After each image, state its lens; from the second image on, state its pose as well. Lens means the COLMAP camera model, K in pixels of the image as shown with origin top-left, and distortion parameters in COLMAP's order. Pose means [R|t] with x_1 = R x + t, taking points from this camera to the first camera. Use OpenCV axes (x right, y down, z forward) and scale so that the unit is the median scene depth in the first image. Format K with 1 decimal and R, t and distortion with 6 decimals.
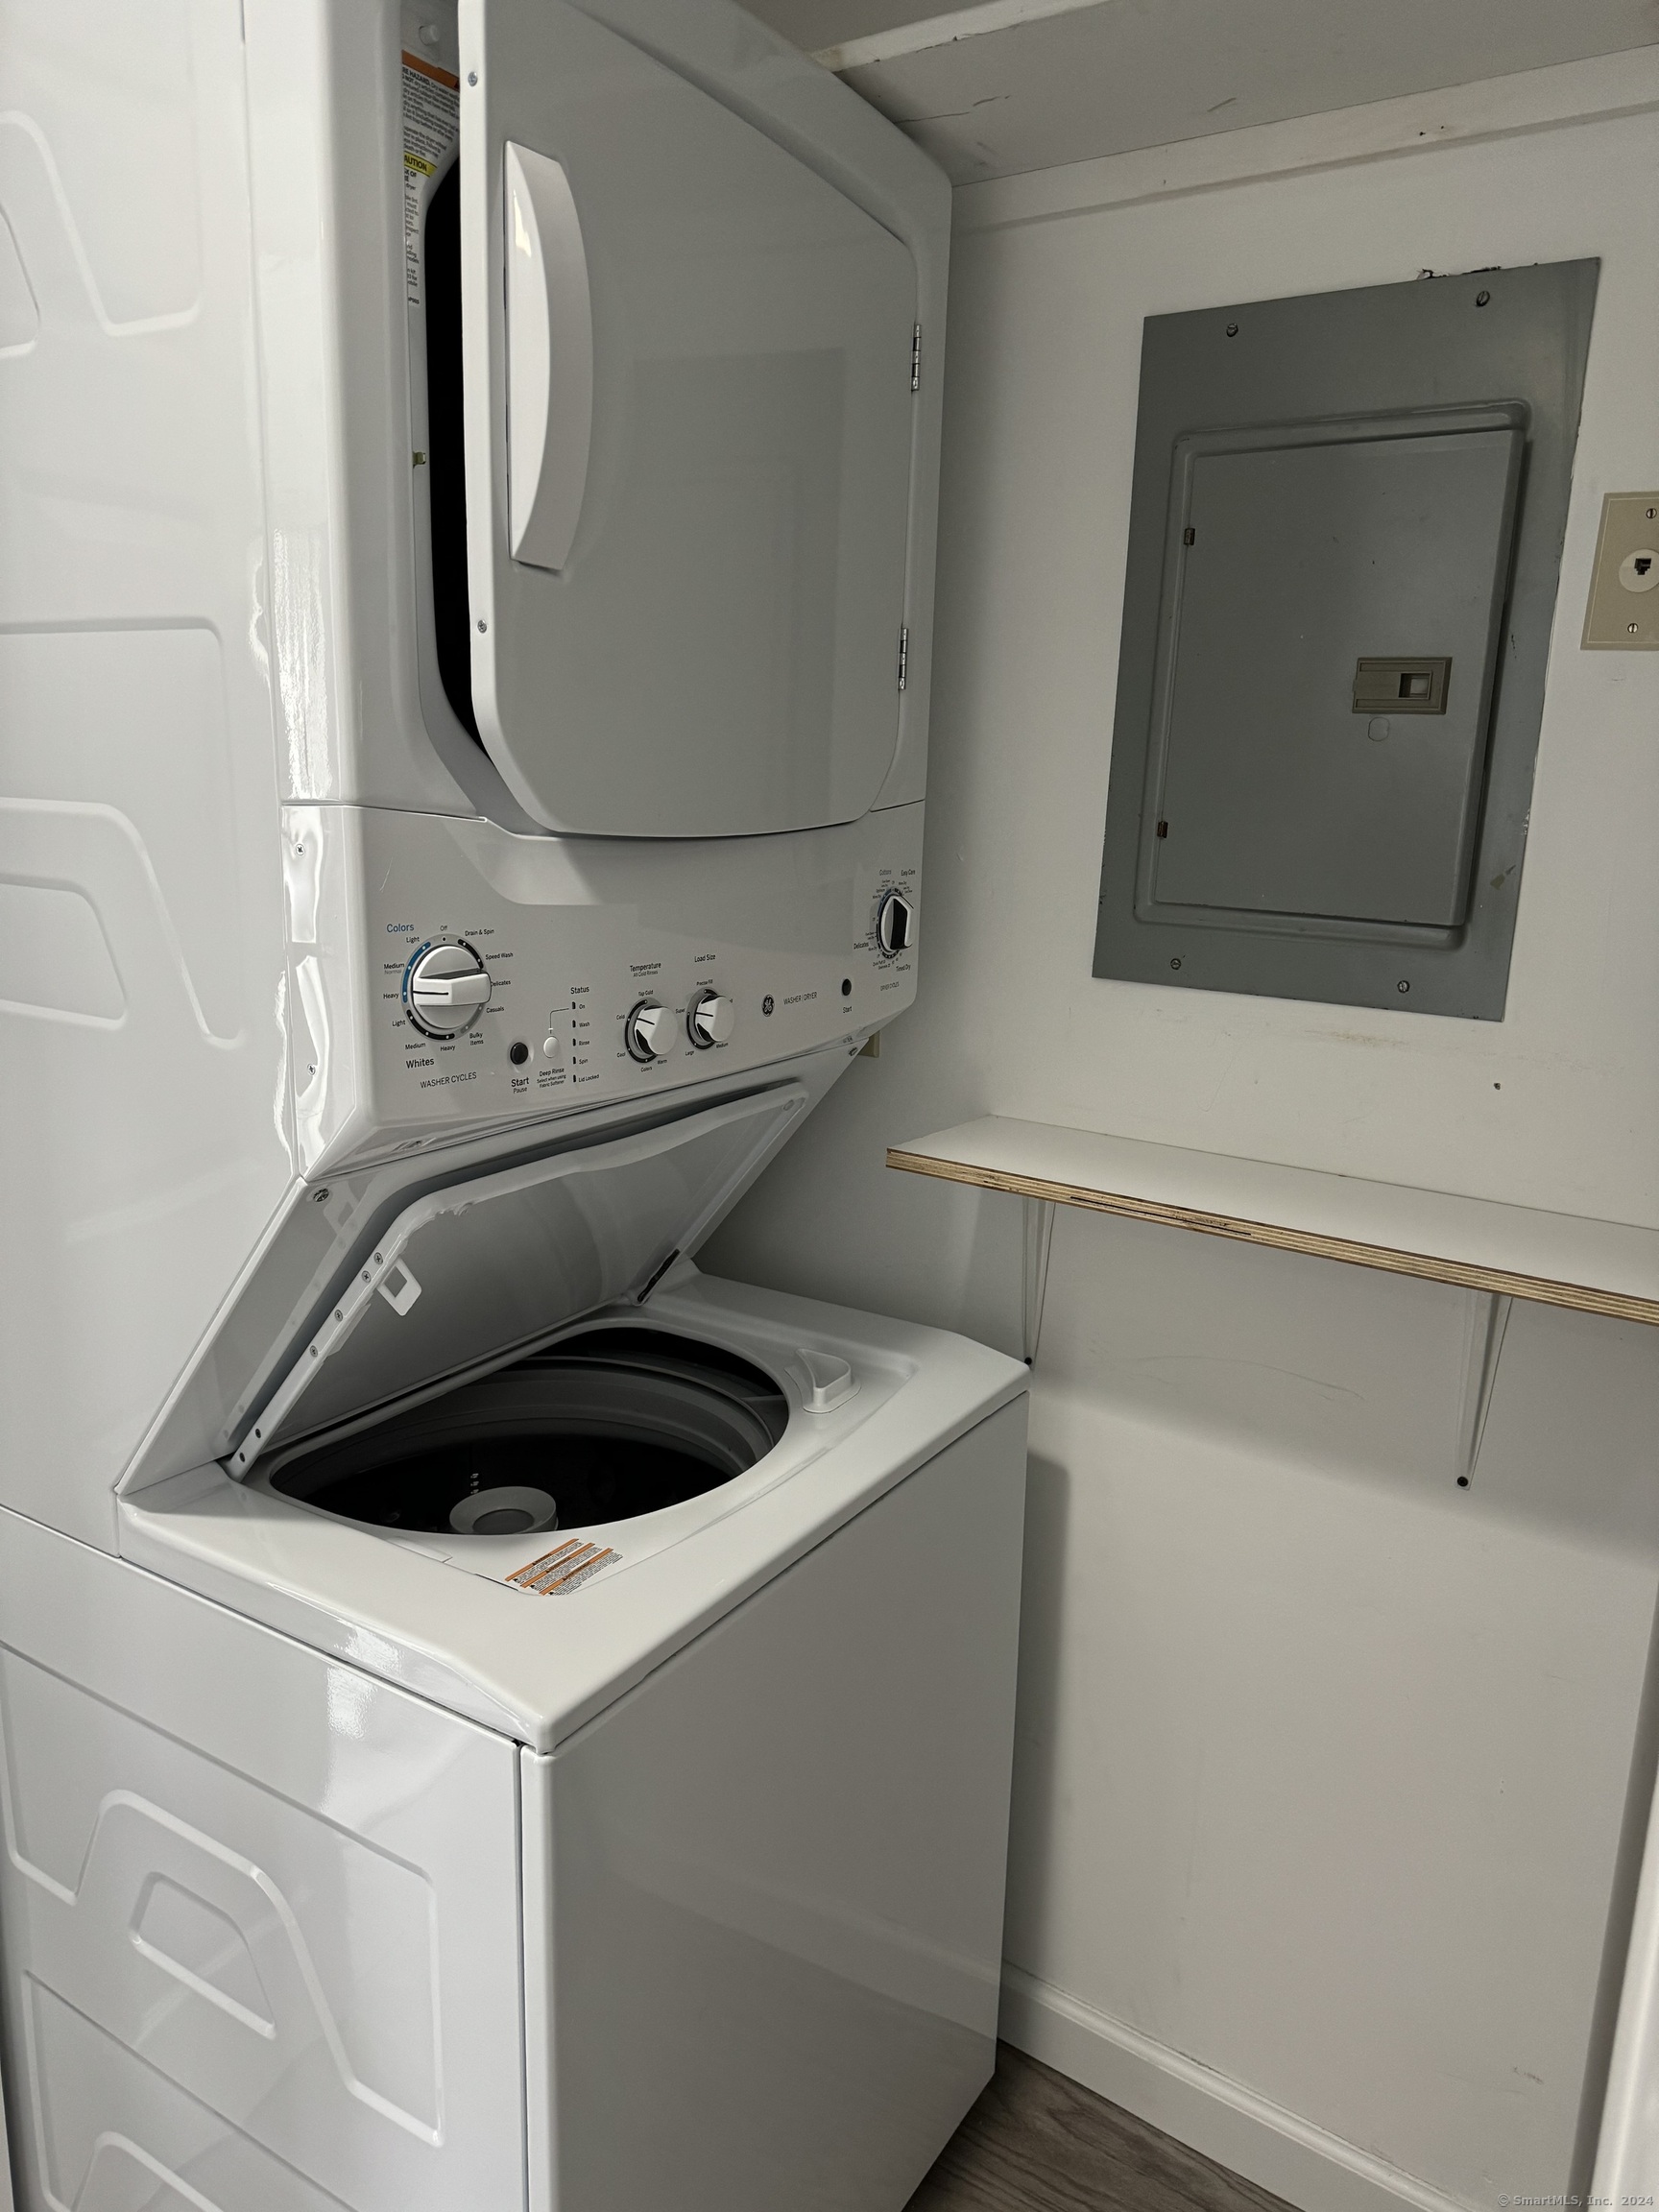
lens RADIAL K [[1544.1, 0, 822.3], [0, 1544.1, 1097.7], [0, 0, 1]] dist [0.127650, -0.222746]
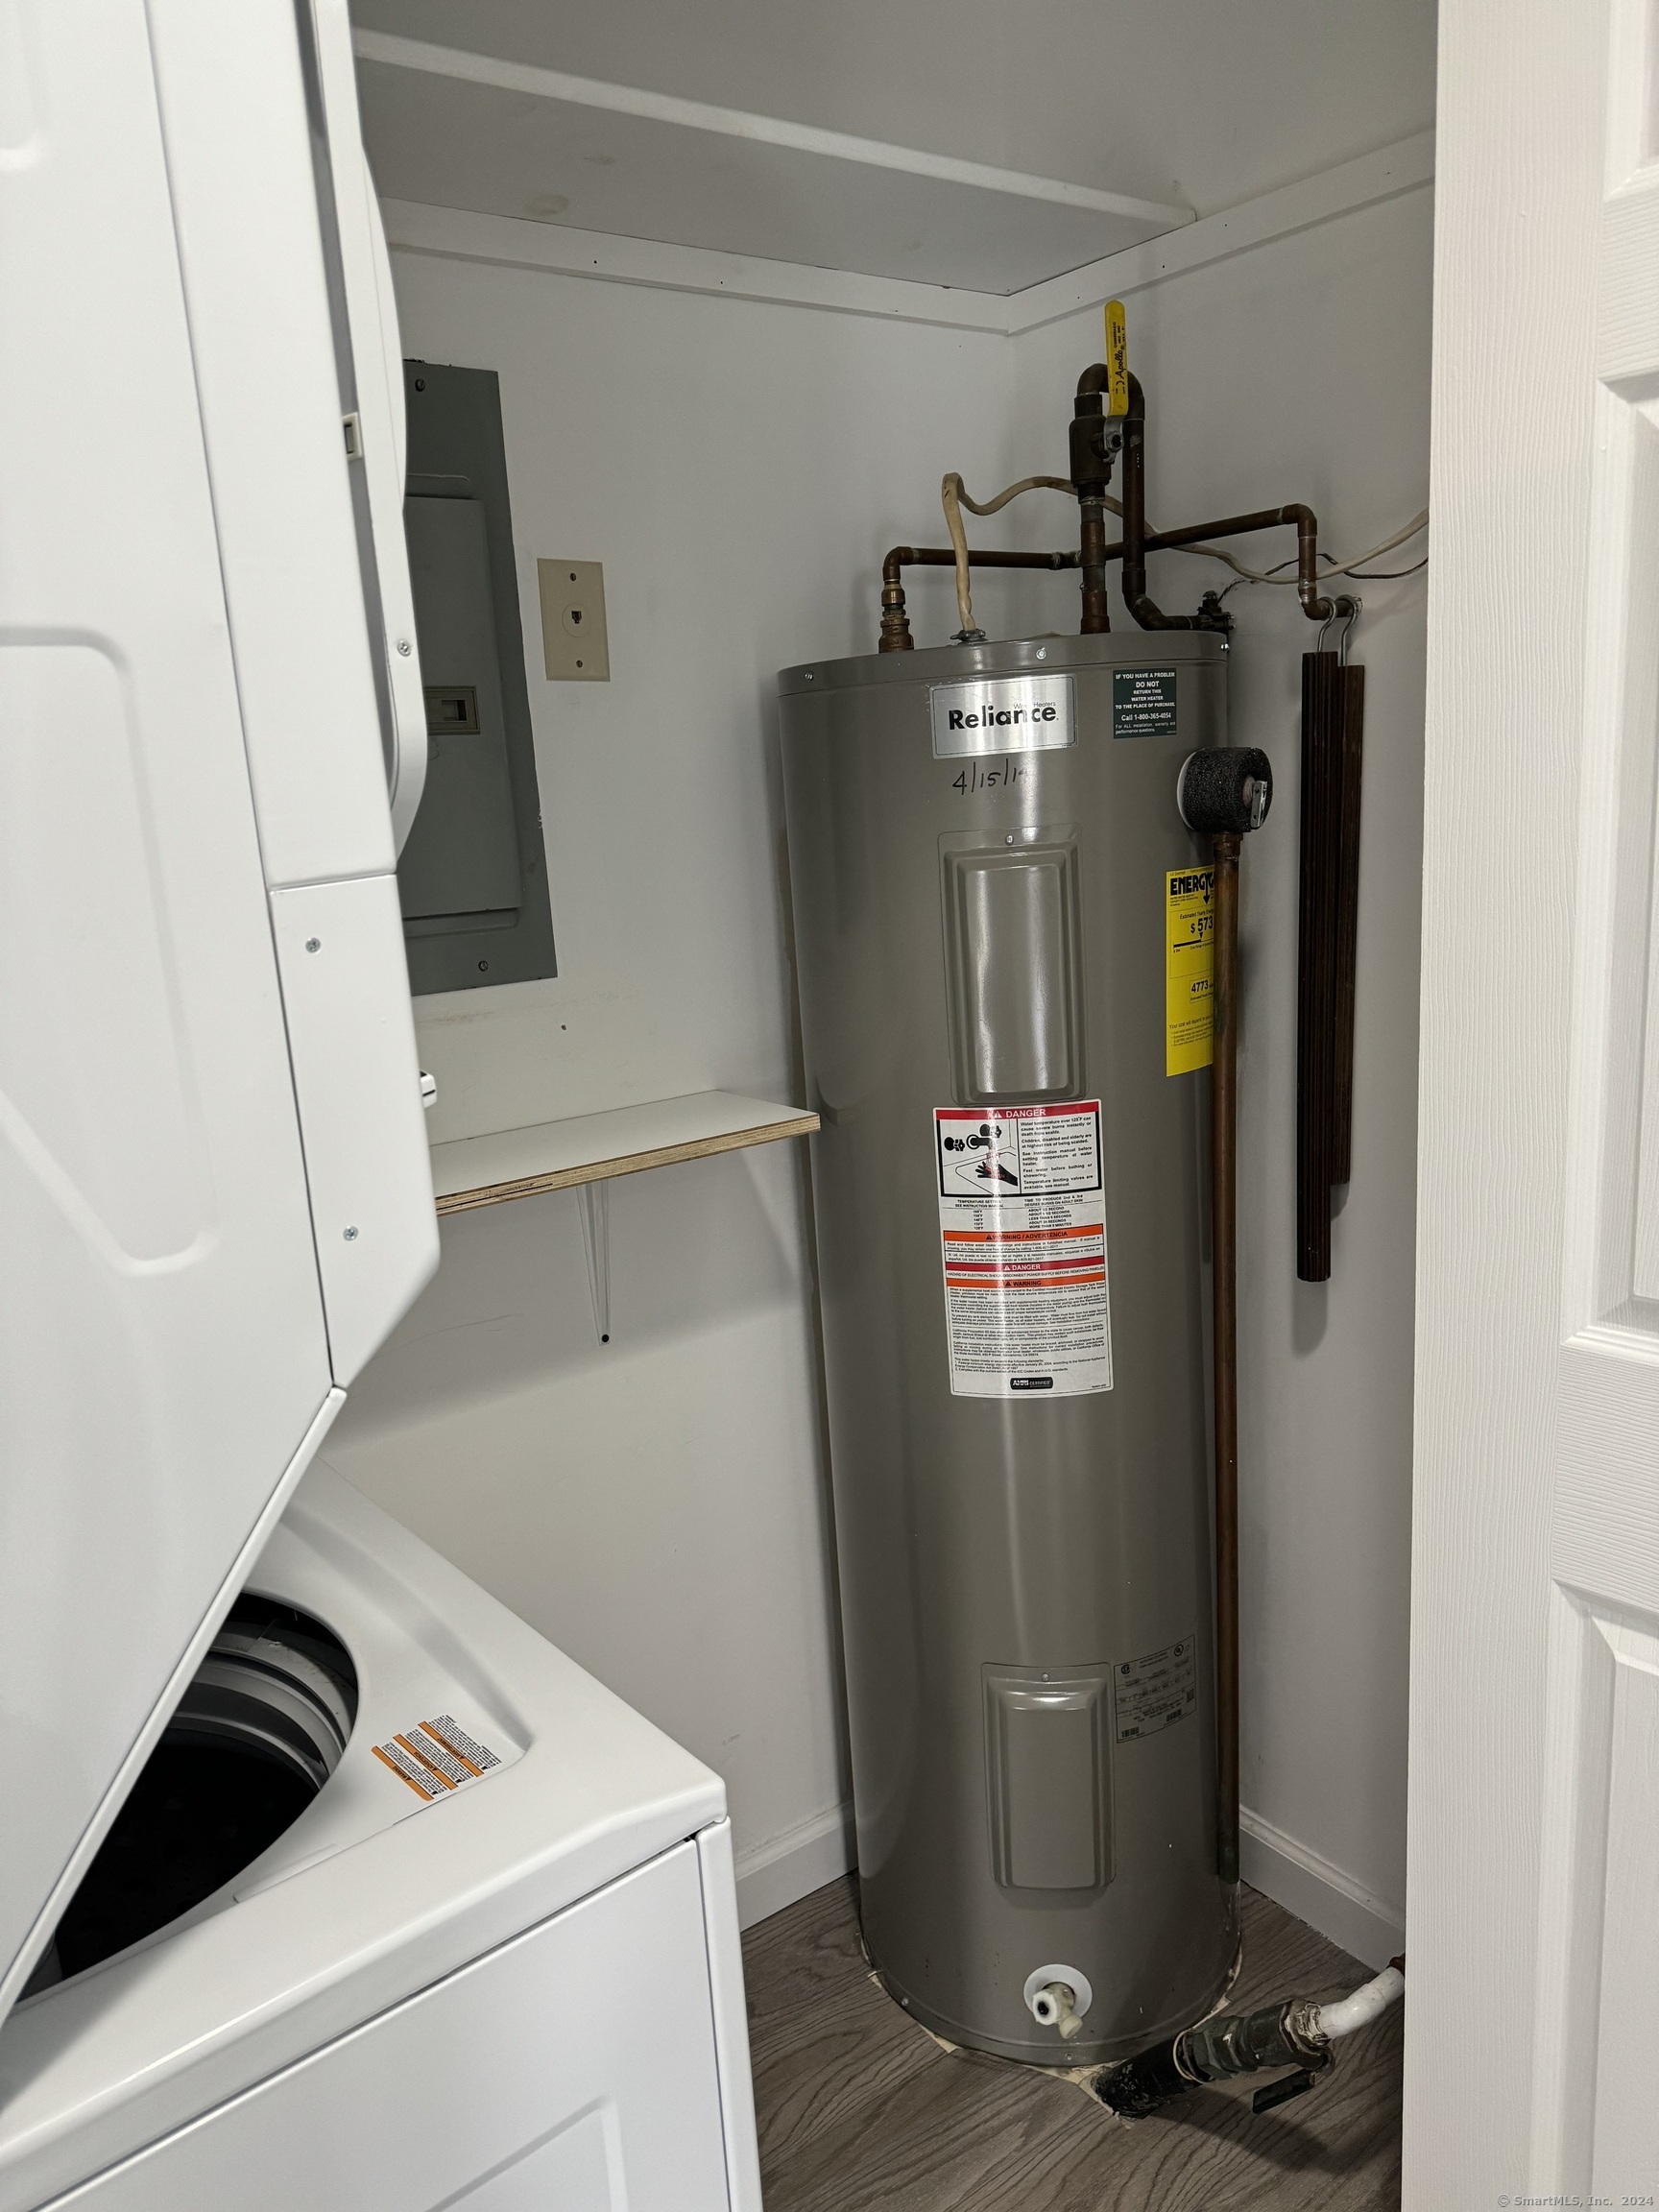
lens RADIAL K [[1544.1, 0, 822.3], [0, 1544.1, 1097.7], [0, 0, 1]] dist [0.127650, -0.222746]
pose [[0.320761, -0.245063, 0.914908, -0.798254], [0.263077, 0.950992, 0.162496, -0.122928], [-0.909892, 0.188568, 0.369512, 0.435998]]
